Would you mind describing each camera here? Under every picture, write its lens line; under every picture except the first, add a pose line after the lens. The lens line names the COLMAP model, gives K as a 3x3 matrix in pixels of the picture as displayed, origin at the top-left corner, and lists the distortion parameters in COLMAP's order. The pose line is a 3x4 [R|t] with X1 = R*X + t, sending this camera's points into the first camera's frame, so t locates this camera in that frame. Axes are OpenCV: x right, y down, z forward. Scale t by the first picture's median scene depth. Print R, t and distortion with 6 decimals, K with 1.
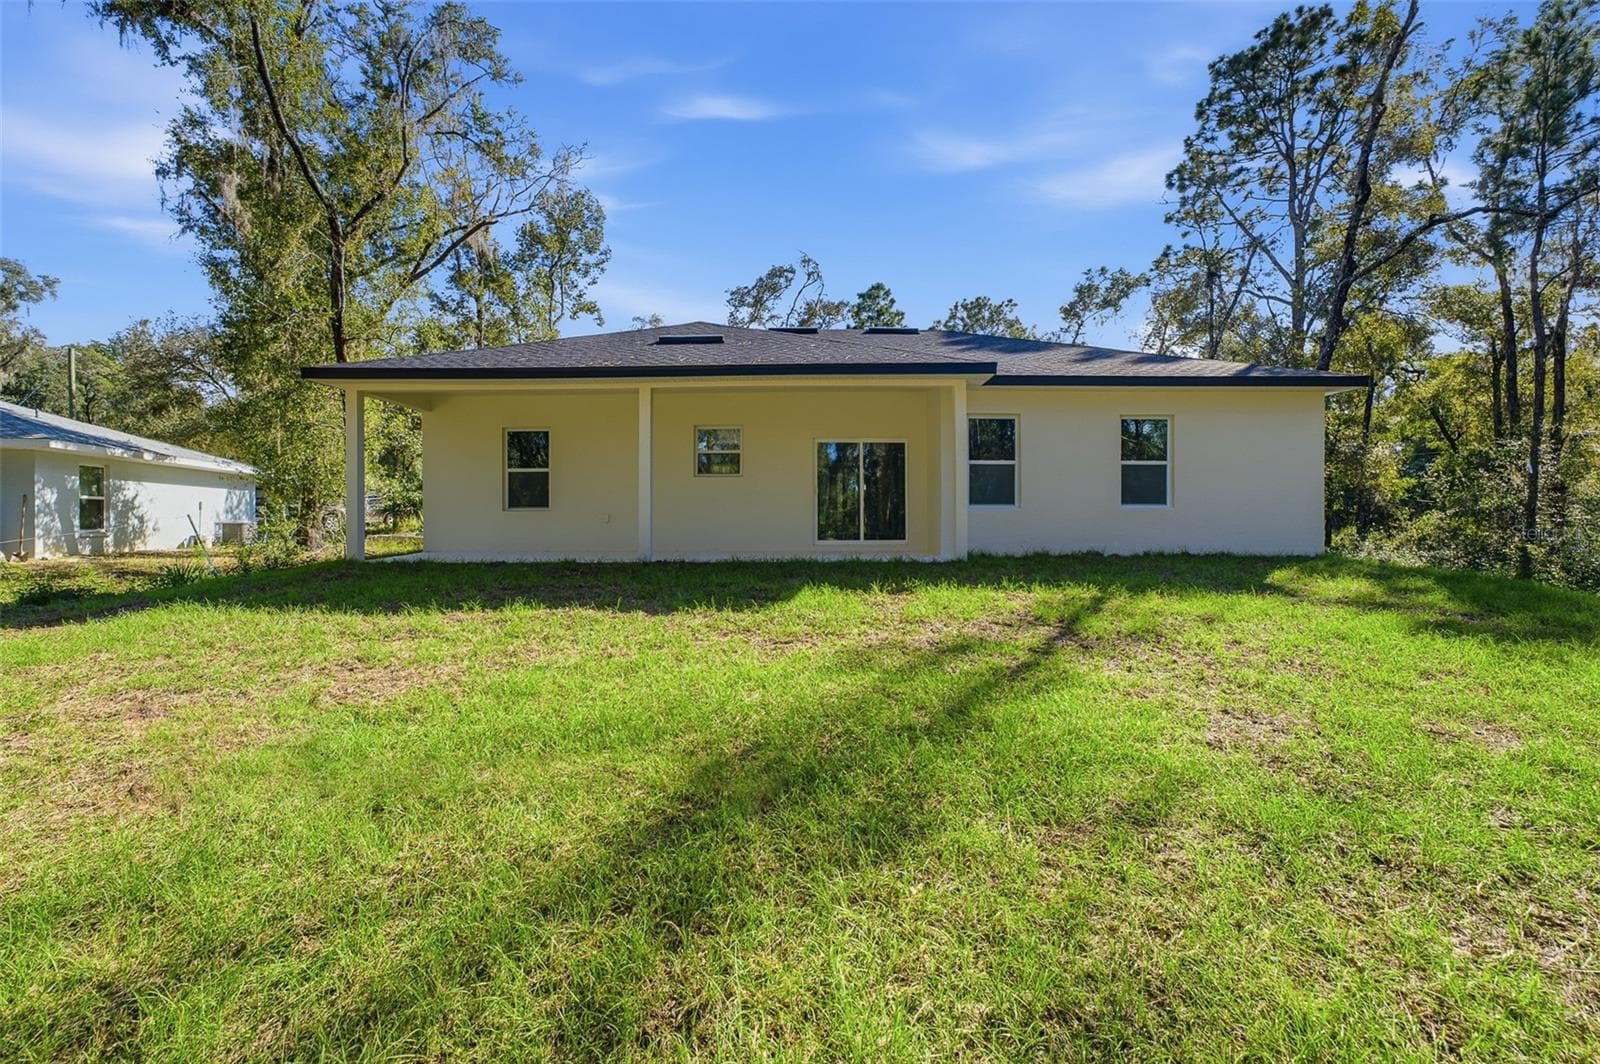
lens RADIAL K [[618.4, 0, 809.7], [0, 618.4, 526.2], [0, 0, 1]] dist [-0.028444, 0.022229]
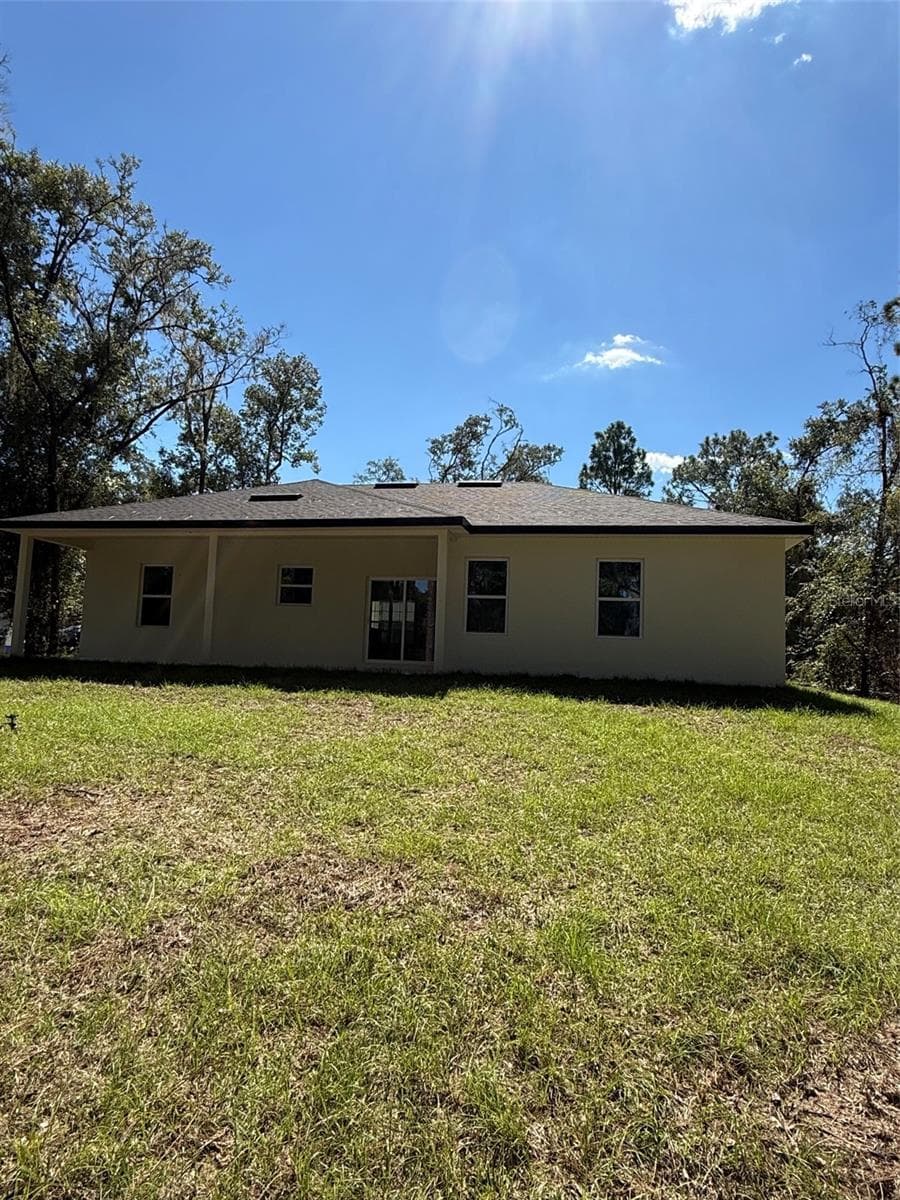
lens RADIAL K [[659.0, 0, 450.0], [0, 659.0, 600.0], [0, 0, 1]] dist [0.000587, -0.000063]
pose [[0.981535, 0.019456, -0.190292, 0.284371], [-0.040283, 0.993528, -0.106202, 0.024792], [0.186995, 0.111907, 0.975966, -0.156809]]
